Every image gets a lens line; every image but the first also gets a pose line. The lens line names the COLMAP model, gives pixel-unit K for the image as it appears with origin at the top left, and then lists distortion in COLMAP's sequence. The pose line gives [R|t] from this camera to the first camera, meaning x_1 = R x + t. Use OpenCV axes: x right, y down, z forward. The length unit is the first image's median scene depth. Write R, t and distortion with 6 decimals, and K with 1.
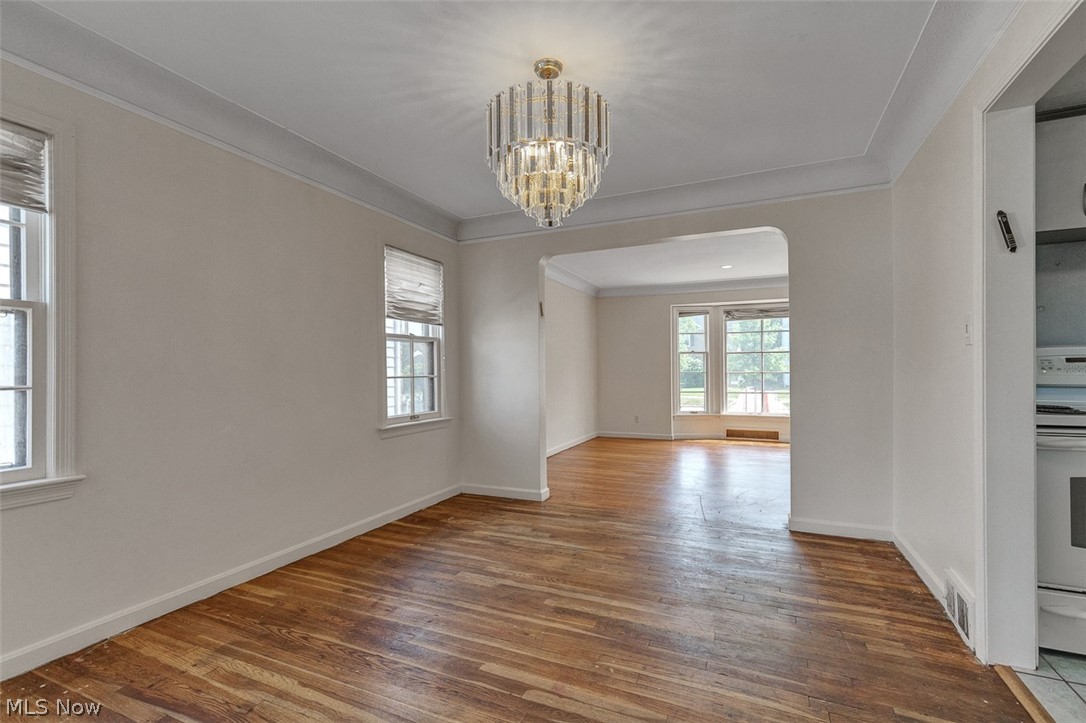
lens RADIAL K [[500.7, 0, 540.4], [0, 500.7, 370.1], [0, 0, 1]] dist [0.014325, -0.000148]
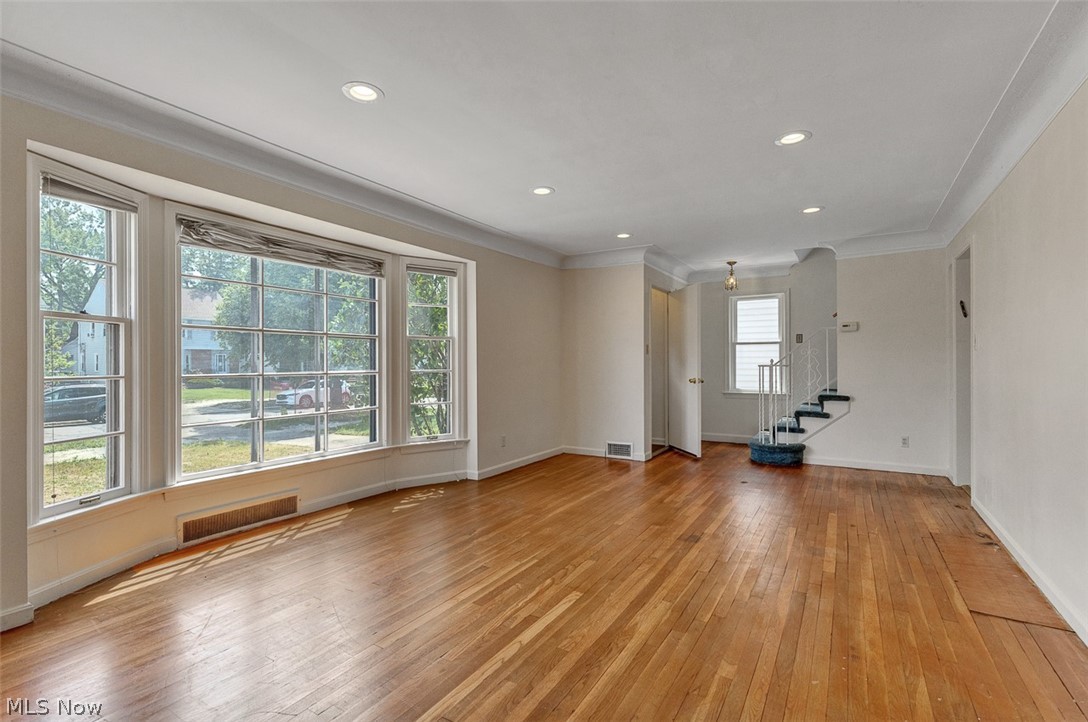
lens RADIAL K [[501.7, 0, 541.7], [0, 501.7, 359.2], [0, 0, 1]] dist [0.014325, -0.000148]
pose [[0.111843, 0.013080, 0.993640, 0.012935], [-0.005658, 0.999906, -0.012526, -0.005127], [-0.993710, -0.004221, 0.111906, 0.679147]]
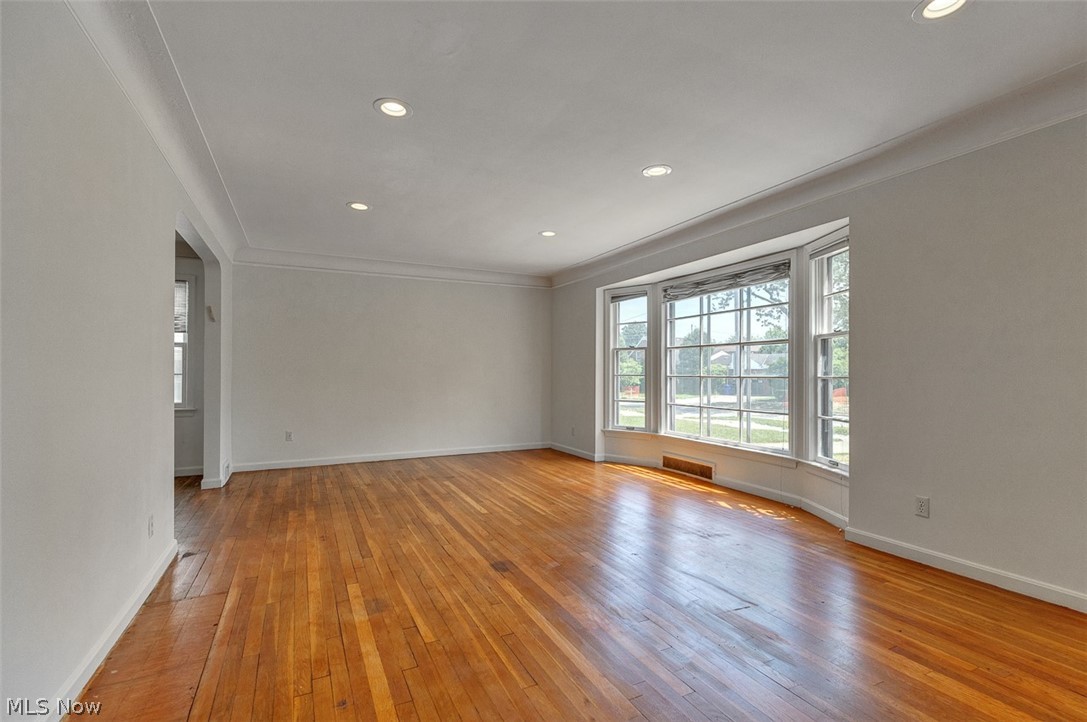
lens RADIAL K [[501.2, 0, 549.2], [0, 501.2, 360.7], [0, 0, 1]] dist [0.014325, -0.000148]
pose [[0.780772, -0.006339, -0.624784, 0.683920], [-0.003219, 0.999894, -0.014167, -0.005563], [0.624807, 0.013072, 0.780669, 0.345283]]
